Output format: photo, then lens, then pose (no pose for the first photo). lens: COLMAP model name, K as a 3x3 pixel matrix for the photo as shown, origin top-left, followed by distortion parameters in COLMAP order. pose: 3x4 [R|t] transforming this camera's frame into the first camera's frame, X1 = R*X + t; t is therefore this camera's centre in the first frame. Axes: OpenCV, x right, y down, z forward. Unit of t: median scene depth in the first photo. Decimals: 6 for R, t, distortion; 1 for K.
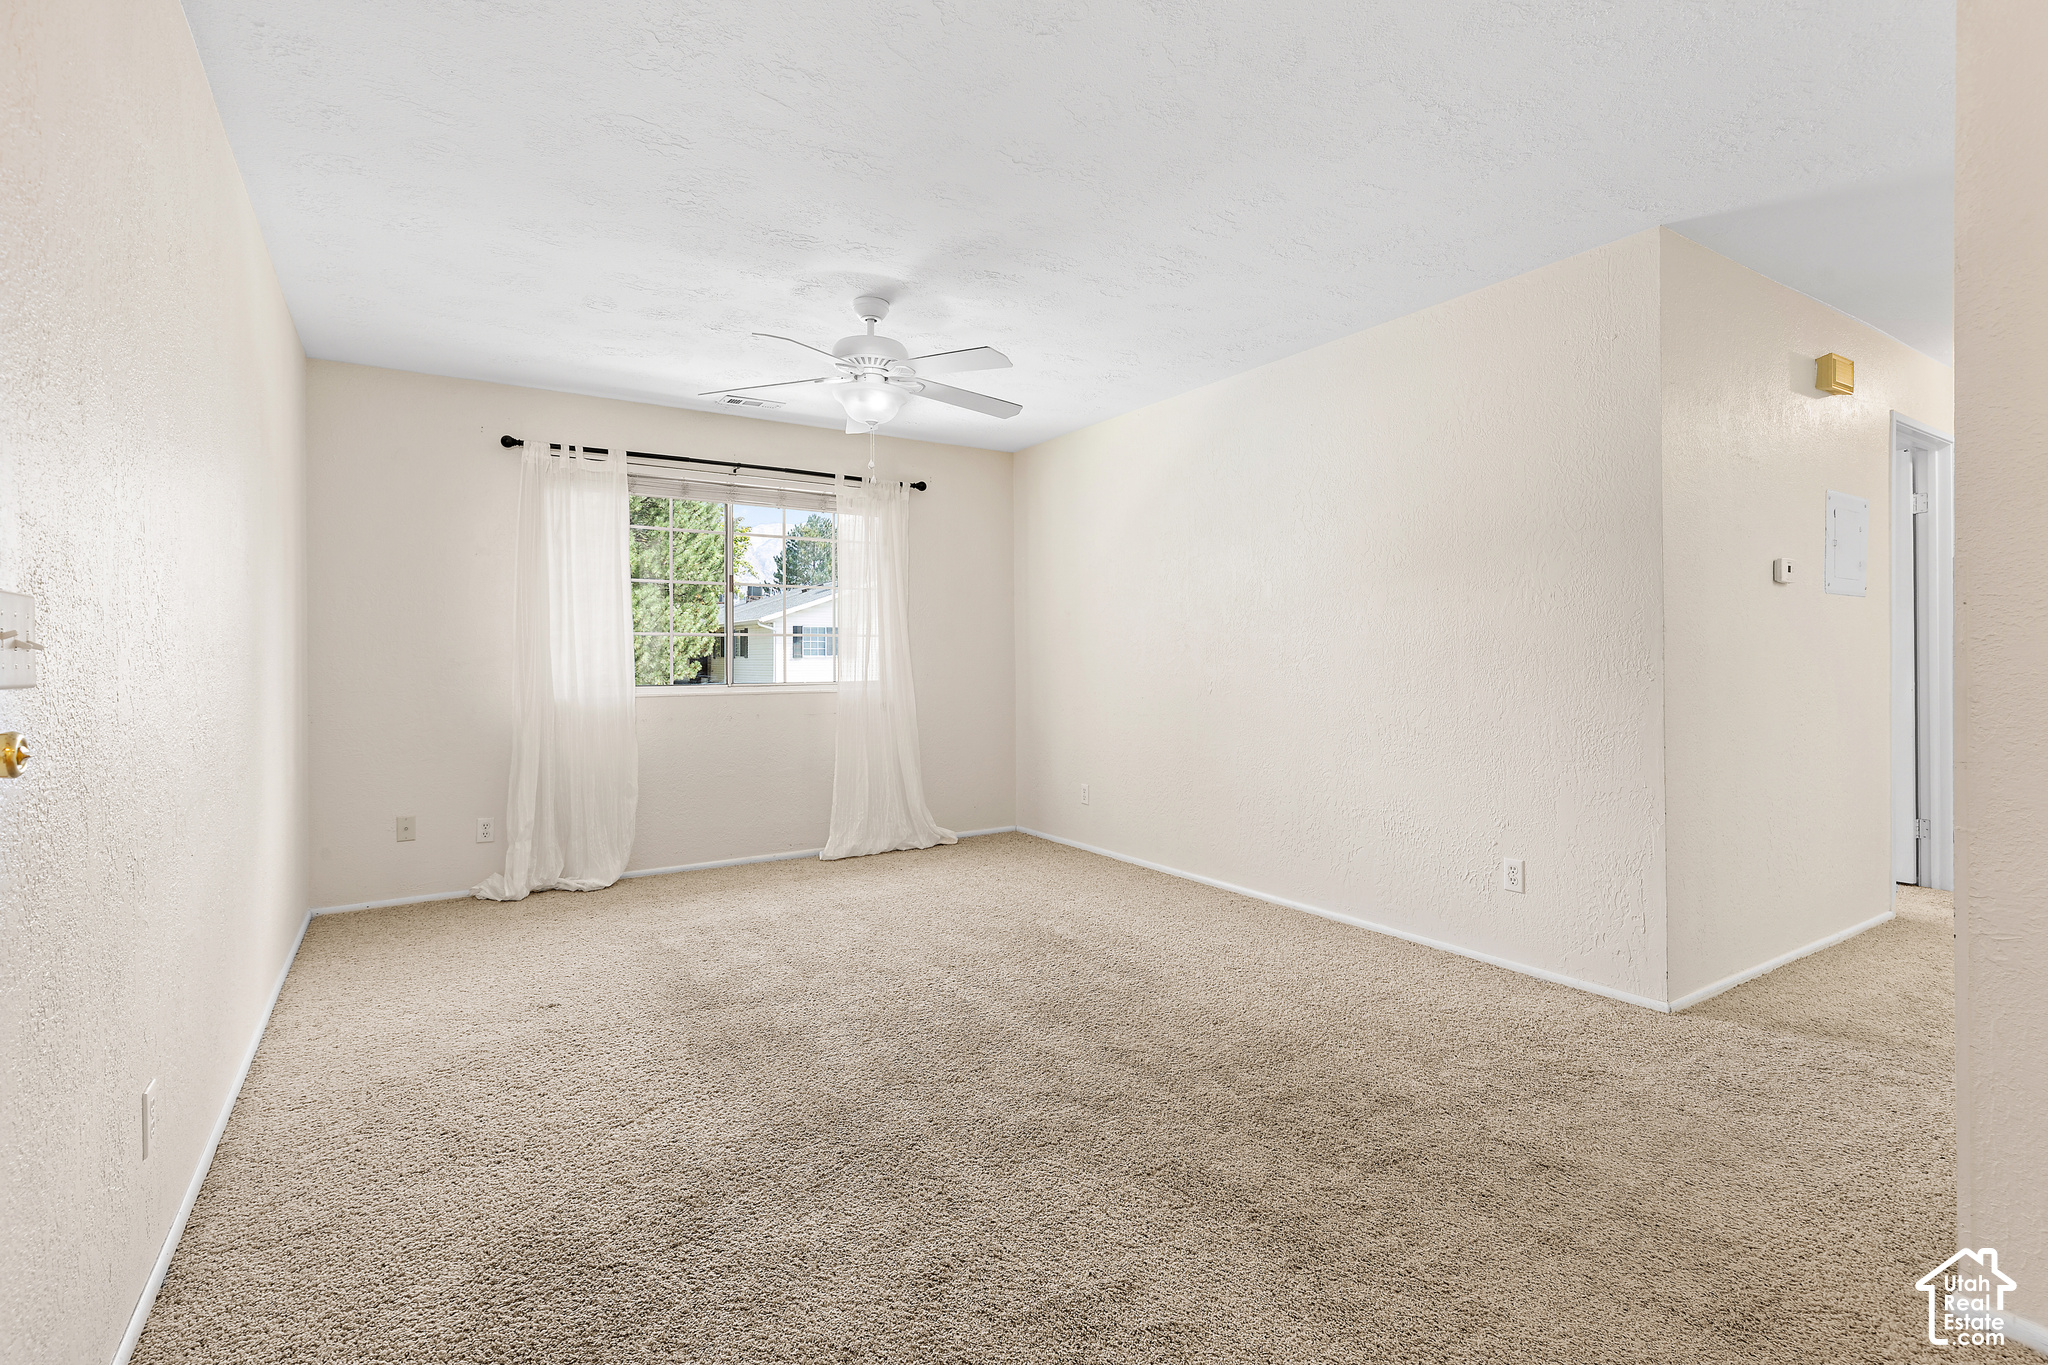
lens RADIAL K [[947.8, 0, 1049.1], [0, 947.8, 657.6], [0, 0, 1]] dist [0.000586, -0.000144]
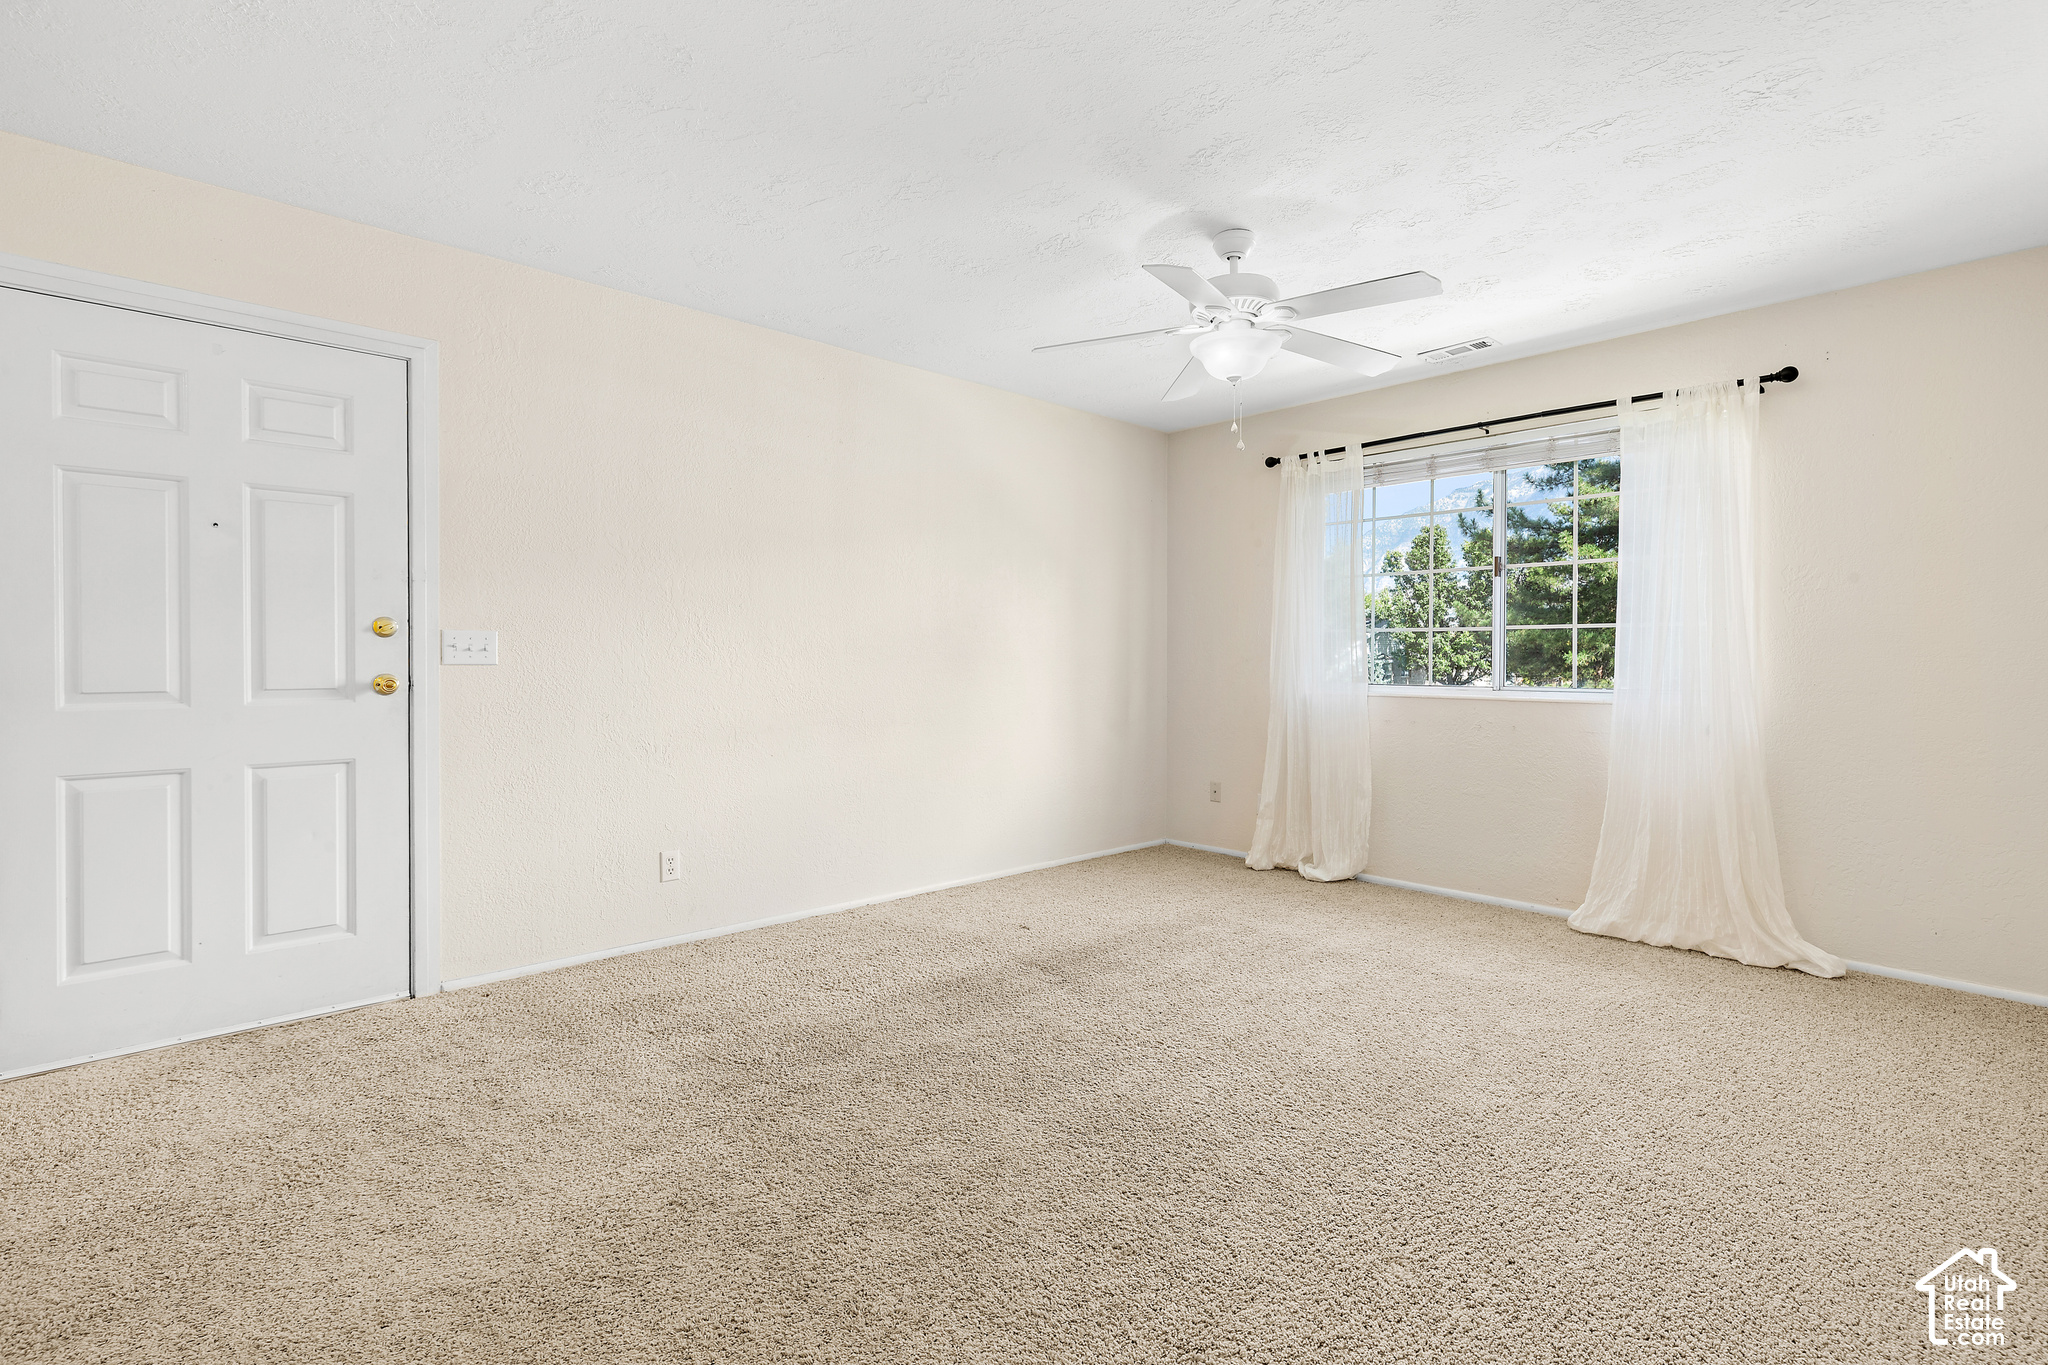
lens RADIAL K [[941.7, 0, 1031.0], [0, 941.7, 658.1], [0, 0, 1]] dist [0.009950, -0.001325]
pose [[0.176315, 0.005501, -0.984318, 0.451881], [-0.002679, 0.999983, 0.005109, -0.000659], [0.984330, 0.001736, 0.176327, 0.493931]]
